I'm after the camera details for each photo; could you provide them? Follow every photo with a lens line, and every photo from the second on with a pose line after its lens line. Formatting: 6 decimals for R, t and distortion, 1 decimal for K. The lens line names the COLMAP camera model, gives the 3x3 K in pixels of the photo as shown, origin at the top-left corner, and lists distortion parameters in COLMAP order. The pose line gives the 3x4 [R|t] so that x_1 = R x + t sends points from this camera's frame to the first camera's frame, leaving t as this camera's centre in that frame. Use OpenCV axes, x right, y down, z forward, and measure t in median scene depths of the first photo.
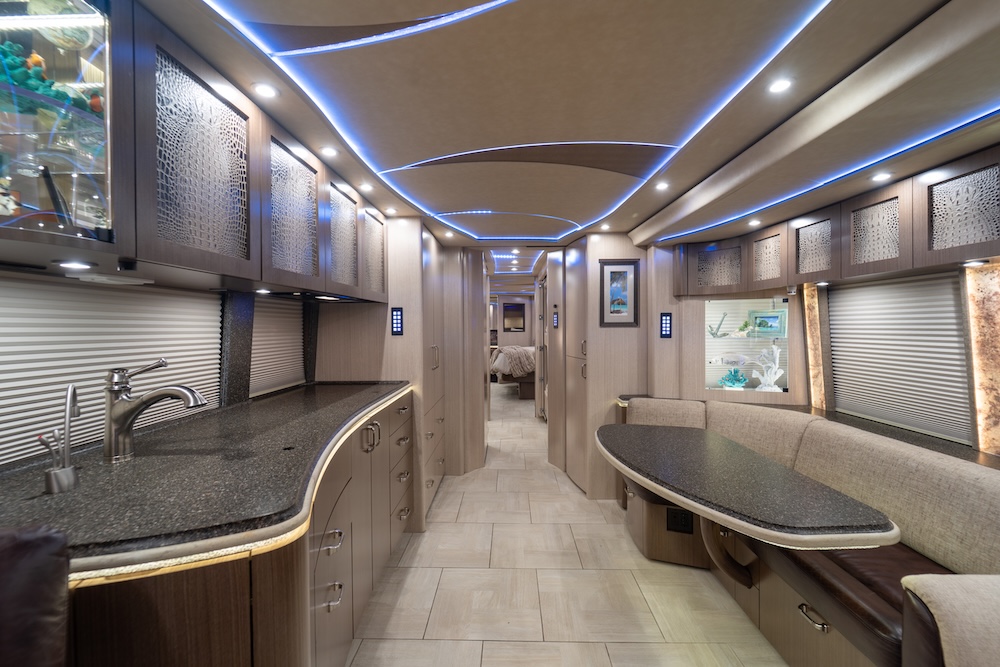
lens RADIAL K [[402.2, 0, 500.0], [0, 402.2, 333.5], [0, 0, 1]] dist [-0.000117, -0.000551]
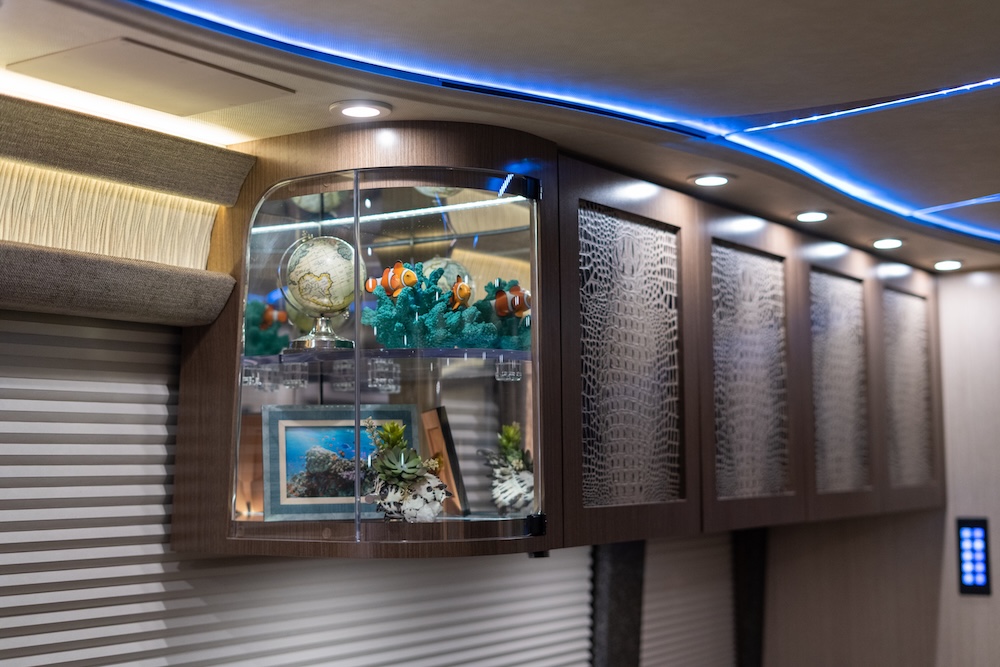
lens RADIAL K [[1527.1, 0, 500.0], [0, 1527.1, 333.5], [0, 0, 1]] dist [-0.014066, -0.013739]
pose [[0.854421, -0.049438, -0.517224, 0.202709], [0.004820, 0.996174, -0.087255, -0.226800], [0.519559, 0.072060, 0.851391, -0.822903]]
